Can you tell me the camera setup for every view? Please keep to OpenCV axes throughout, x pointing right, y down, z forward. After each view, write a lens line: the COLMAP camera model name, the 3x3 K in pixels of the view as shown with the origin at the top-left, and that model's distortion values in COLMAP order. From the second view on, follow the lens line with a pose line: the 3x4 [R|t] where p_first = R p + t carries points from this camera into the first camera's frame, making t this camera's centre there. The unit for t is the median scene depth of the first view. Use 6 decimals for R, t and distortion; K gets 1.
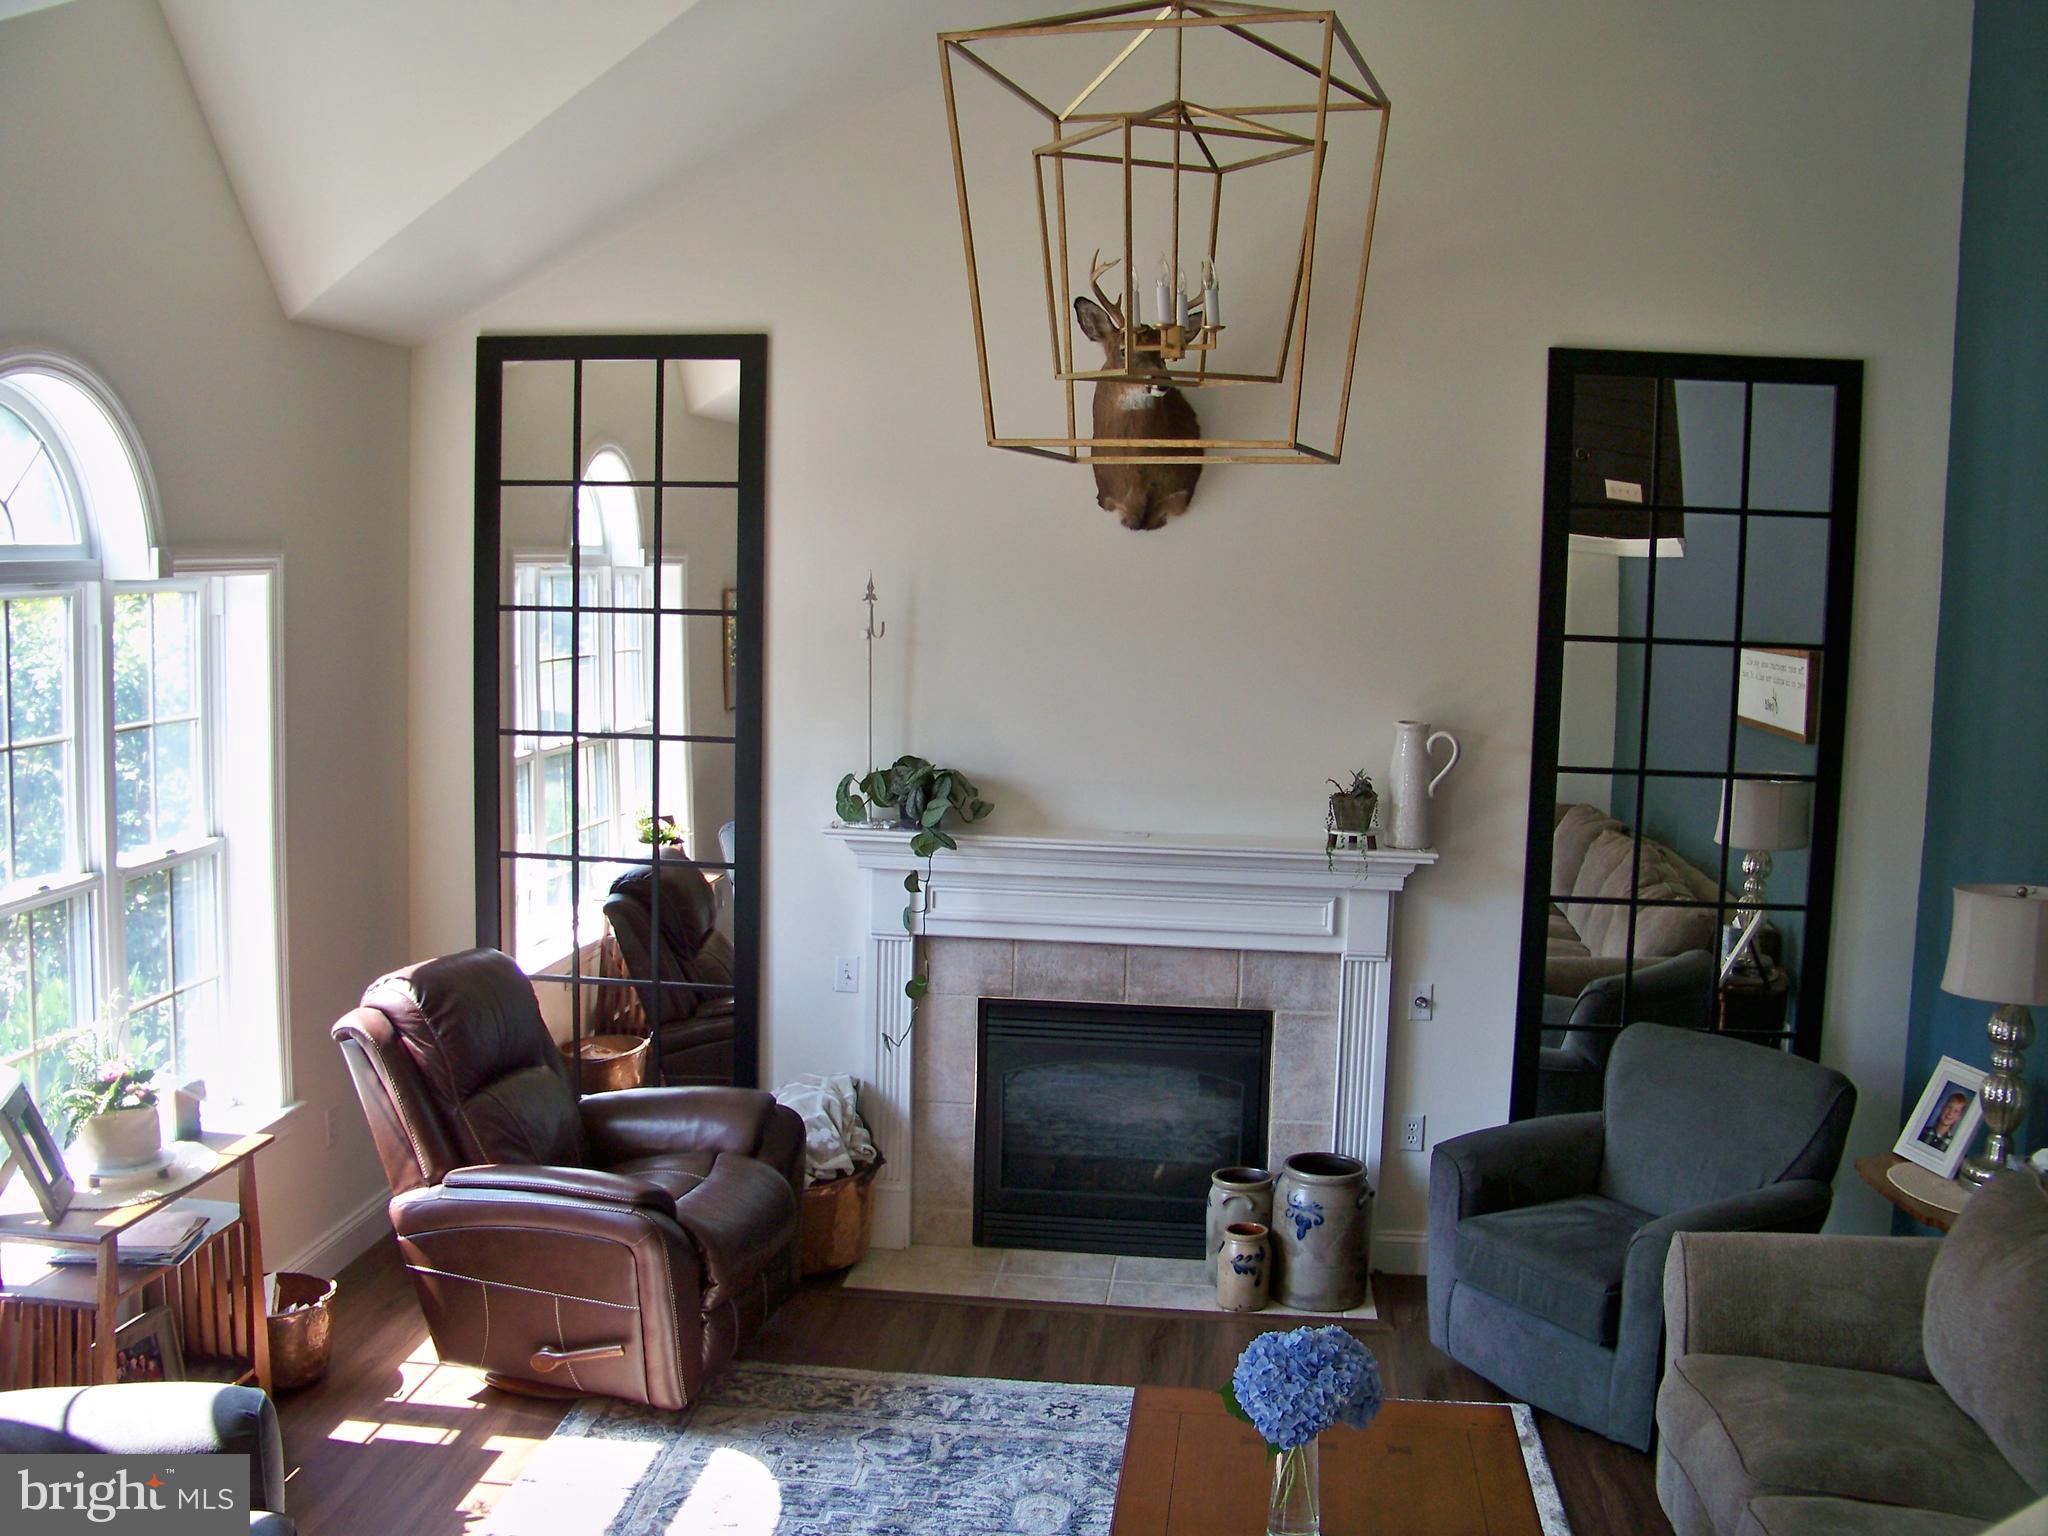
lens RADIAL K [[2031.7, 0, 1022.5], [0, 2031.7, 760.5], [0, 0, 1]] dist [-0.213589, 0.221931]
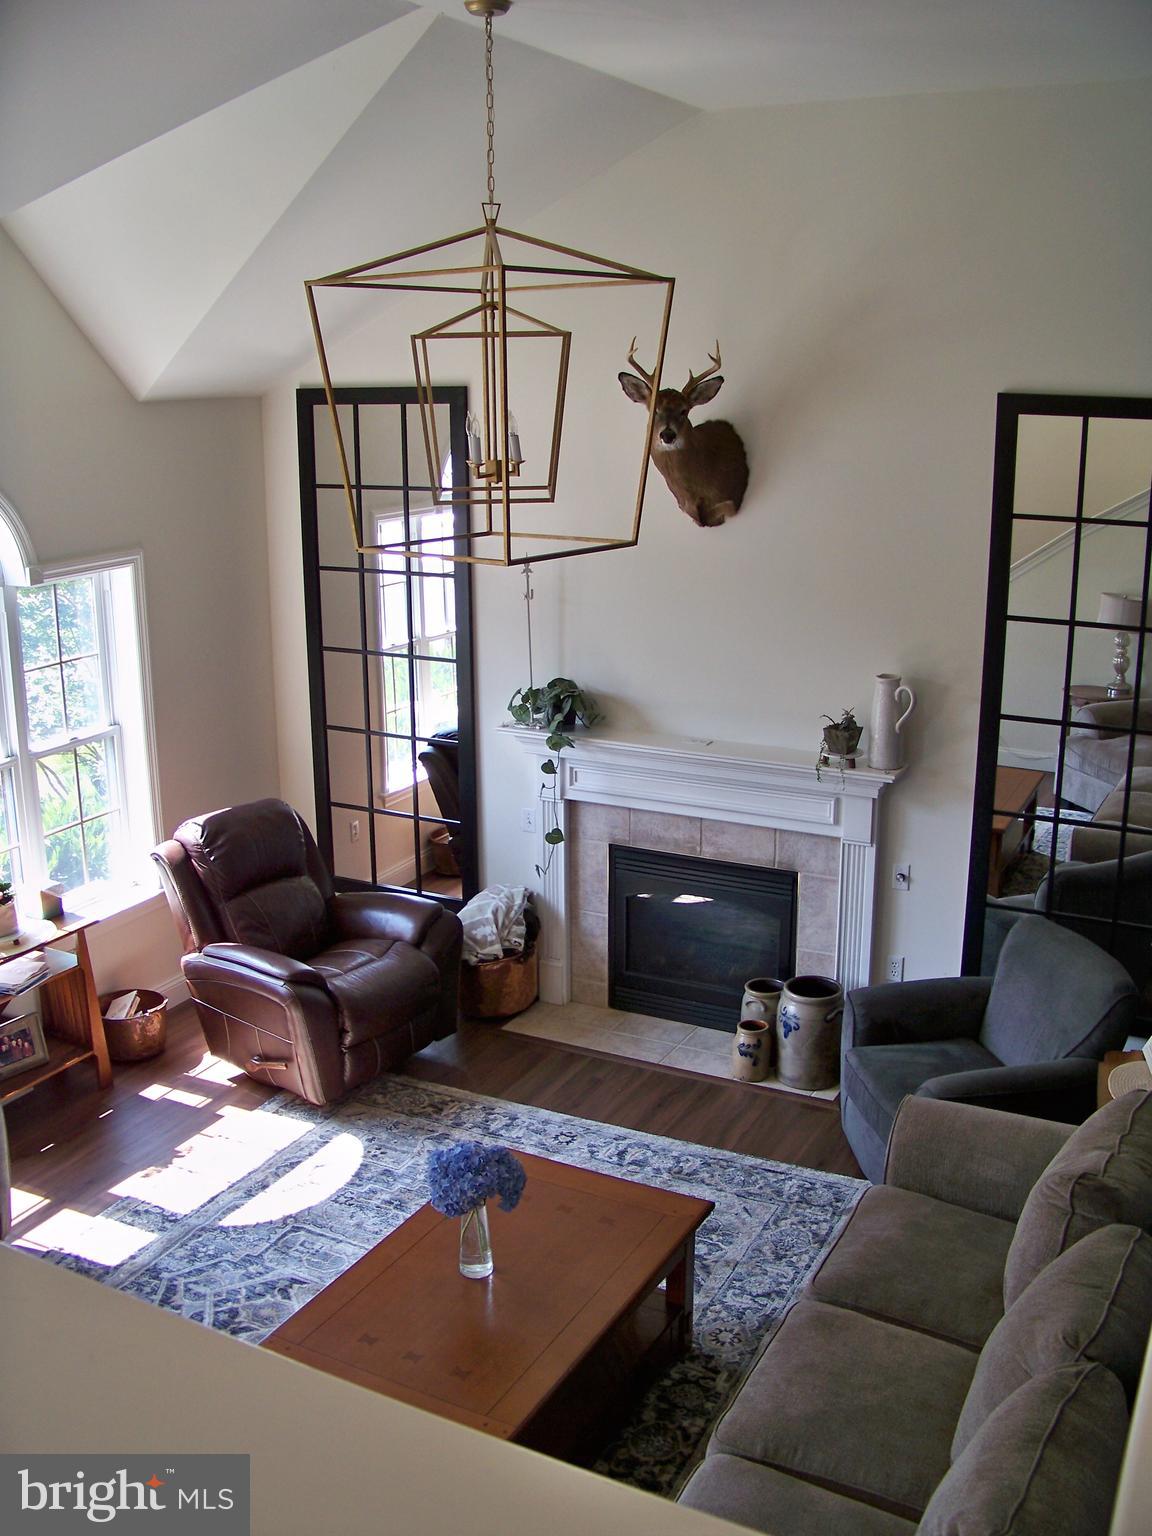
lens RADIAL K [[1523.8, 0, 581.7], [0, 1523.8, 774.2], [0, 0, 1]] dist [-0.213589, 0.221931]
pose [[0.934518, 0.066141, -0.349717, 0.359774], [-0.010321, 0.987204, 0.159126, -0.112855], [0.355767, -0.145097, 0.923243, -0.013655]]
